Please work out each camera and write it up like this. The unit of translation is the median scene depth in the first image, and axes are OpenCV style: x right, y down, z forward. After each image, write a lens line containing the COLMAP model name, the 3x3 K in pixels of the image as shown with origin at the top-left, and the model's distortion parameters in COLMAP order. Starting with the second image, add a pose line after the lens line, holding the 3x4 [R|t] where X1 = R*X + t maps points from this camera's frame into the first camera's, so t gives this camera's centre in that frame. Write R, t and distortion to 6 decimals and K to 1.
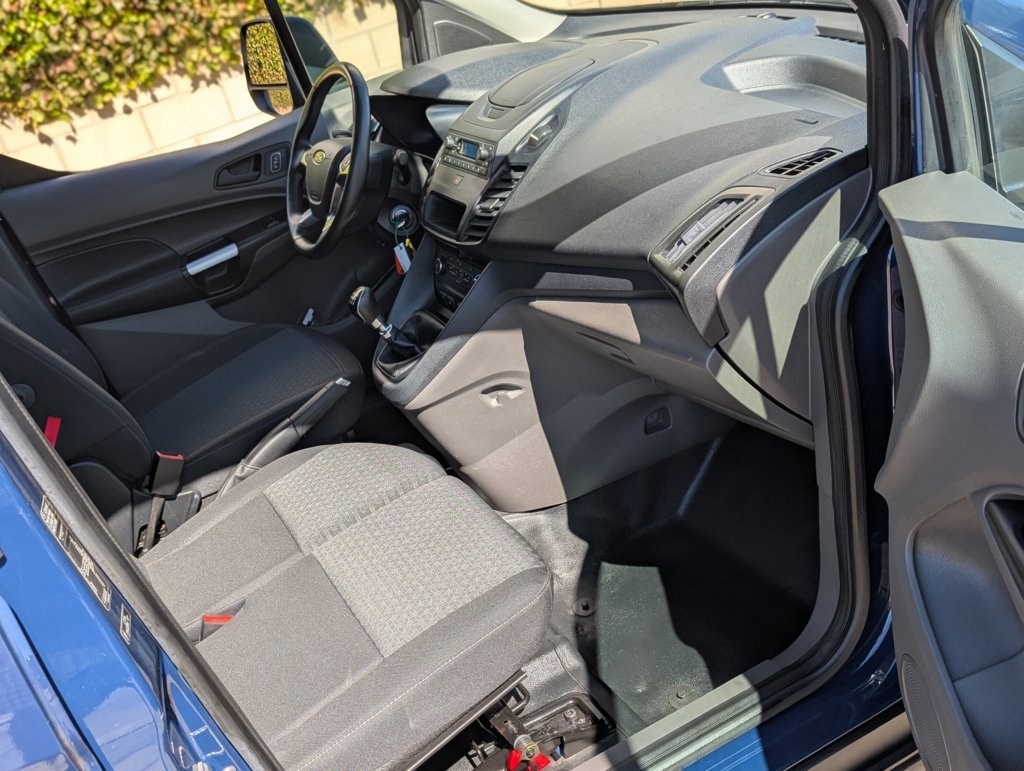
lens RADIAL K [[1142.3, 0, 516.2], [0, 1142.3, 390.1], [0, 0, 1]] dist [0.019983, 0.000000]
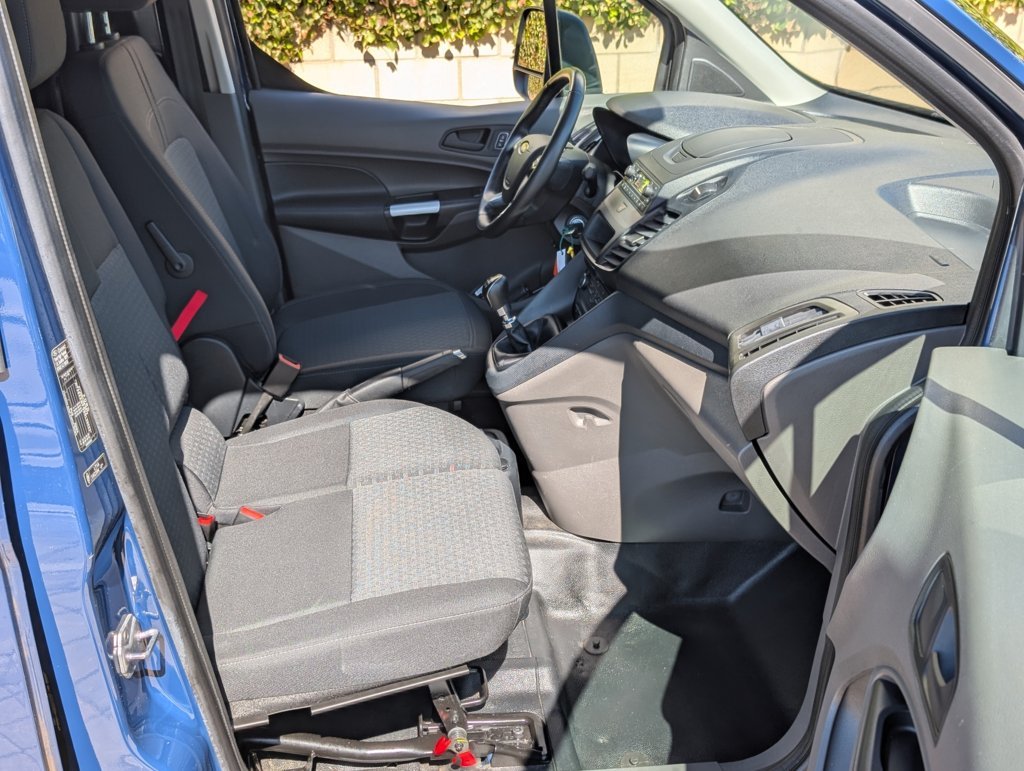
lens RADIAL K [[1142.3, 0, 502.7], [0, 1142.3, 375.7], [0, 0, 1]] dist [0.019983, 0.000000]
pose [[0.910894, 0.350086, -0.218429, 0.124791], [-0.354048, 0.934967, 0.022063, -0.026309], [0.211947, 0.057237, 0.975603, -0.015964]]
